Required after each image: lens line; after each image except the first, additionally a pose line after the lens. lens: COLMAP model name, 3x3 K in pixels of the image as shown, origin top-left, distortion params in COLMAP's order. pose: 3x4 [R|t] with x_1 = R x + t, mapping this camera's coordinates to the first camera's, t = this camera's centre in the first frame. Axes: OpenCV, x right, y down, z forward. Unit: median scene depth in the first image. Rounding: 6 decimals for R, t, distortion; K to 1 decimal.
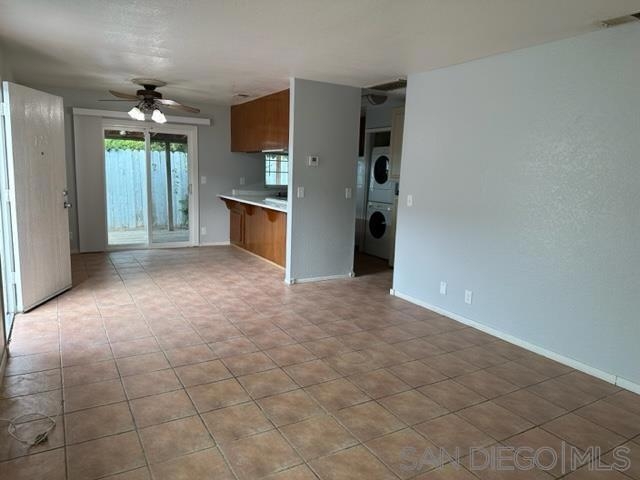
lens RADIAL K [[453.4, 0, 320.0], [0, 453.4, 240.0], [0, 0, 1]] dist [0.024856, -0.006686]
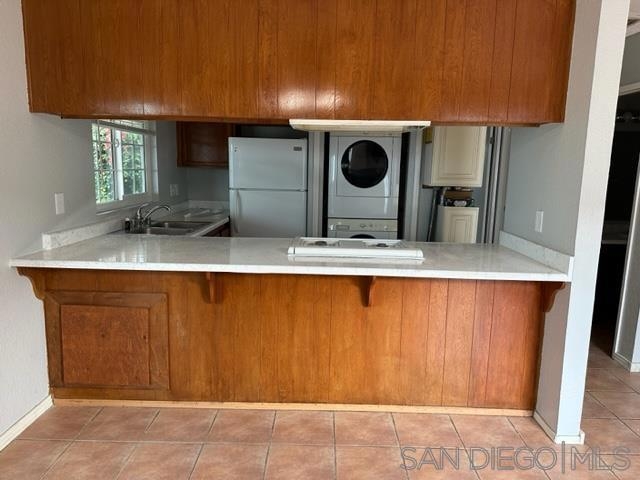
lens RADIAL K [[453.4, 0, 320.0], [0, 453.4, 240.0], [0, 0, 1]] dist [0.024856, -0.006686]
pose [[0.506043, -0.166303, 0.846324, -0.453481], [0.124851, 0.985025, 0.118905, -0.151301], [-0.853424, 0.045494, 0.519228, 0.843498]]
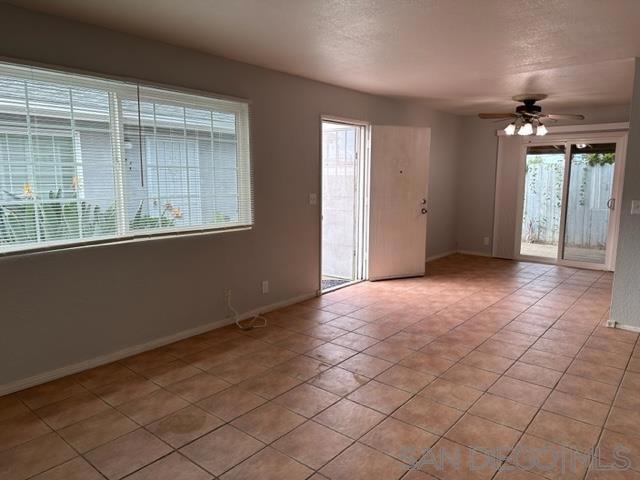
lens RADIAL K [[453.4, 0, 320.0], [0, 453.4, 240.0], [0, 0, 1]] dist [0.024856, -0.006686]
pose [[0.332994, 0.106037, -0.936948, 0.407566], [-0.143497, 0.987782, 0.060791, -0.021717], [0.931946, 0.114206, 0.344141, 0.217948]]
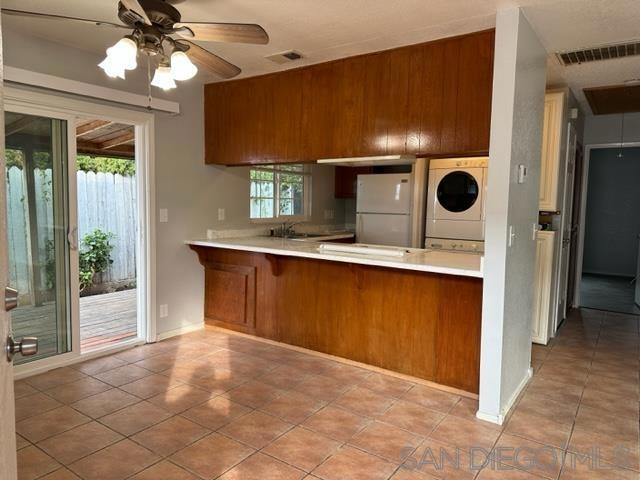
lens RADIAL K [[453.4, 0, 320.0], [0, 453.4, 240.0], [0, 0, 1]] dist [0.024856, -0.006686]
pose [[0.912260, -0.056188, 0.405739, -0.370924], [0.077420, 0.996345, -0.036093, -0.083545], [-0.402228, 0.064338, 0.913276, 0.525283]]
